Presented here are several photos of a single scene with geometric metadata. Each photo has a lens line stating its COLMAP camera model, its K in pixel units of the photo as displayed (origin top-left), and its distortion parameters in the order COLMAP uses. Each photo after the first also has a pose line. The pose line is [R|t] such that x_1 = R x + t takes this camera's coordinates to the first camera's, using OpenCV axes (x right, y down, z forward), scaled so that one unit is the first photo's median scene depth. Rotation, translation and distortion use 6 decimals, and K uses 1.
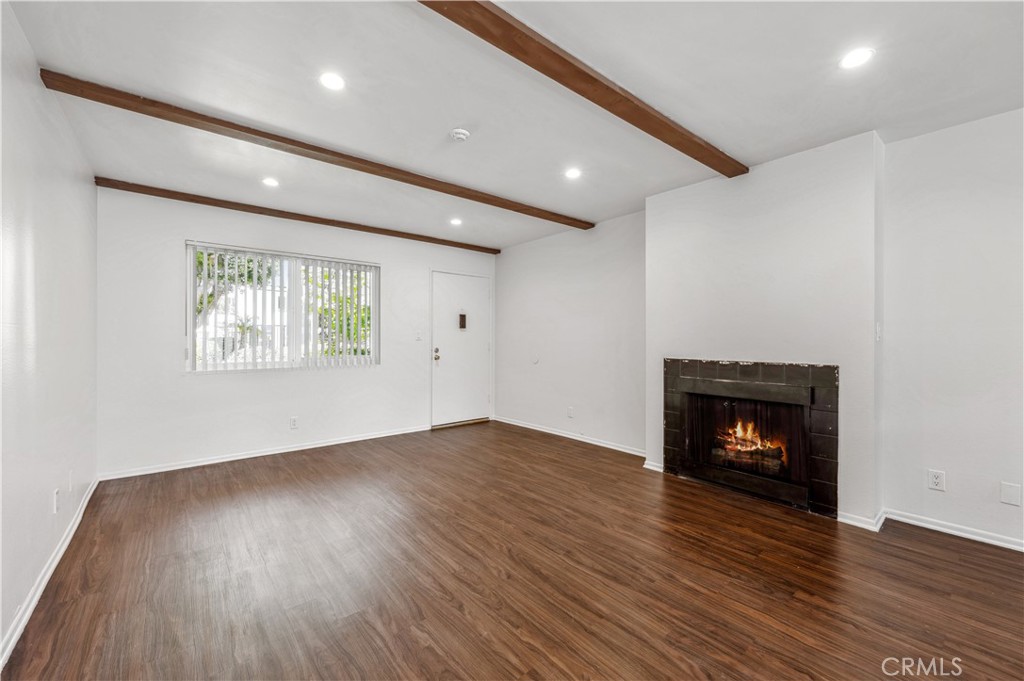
lens RADIAL K [[409.1, 0, 517.3], [0, 409.1, 340.0], [0, 0, 1]] dist [-0.003120, -0.000248]
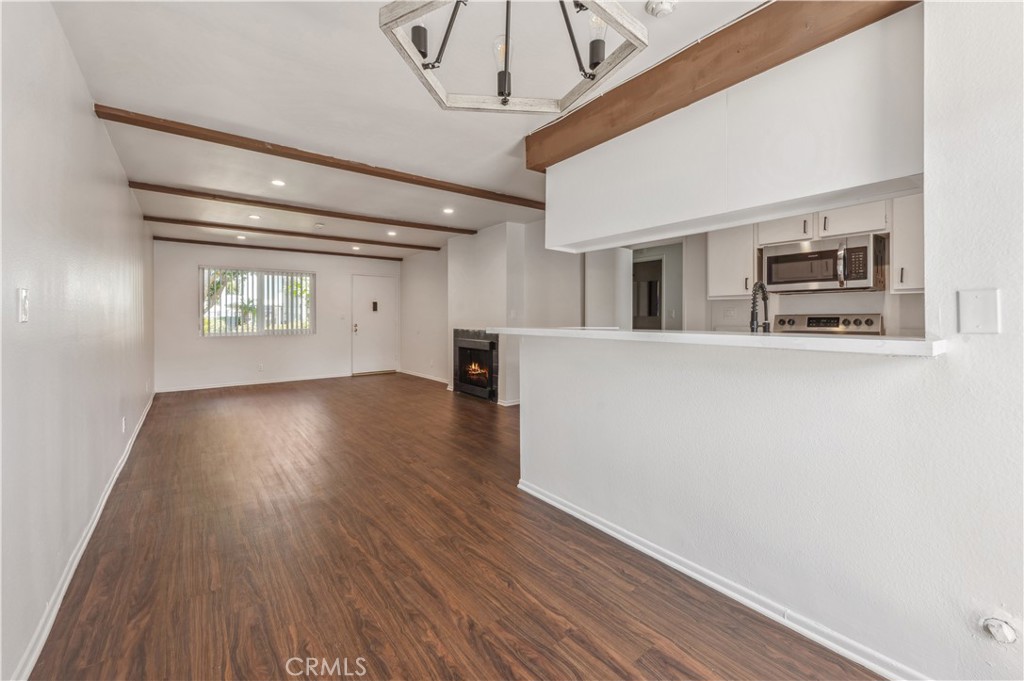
lens RADIAL K [[409.1, 0, 509.8], [0, 409.1, 313.6], [0, 0, 1]] dist [-0.003120, -0.000248]
pose [[0.999488, -0.004775, -0.031635, 0.716304], [0.004536, 0.999961, -0.007608, -0.009198], [0.031670, 0.007461, 0.999471, -0.883015]]
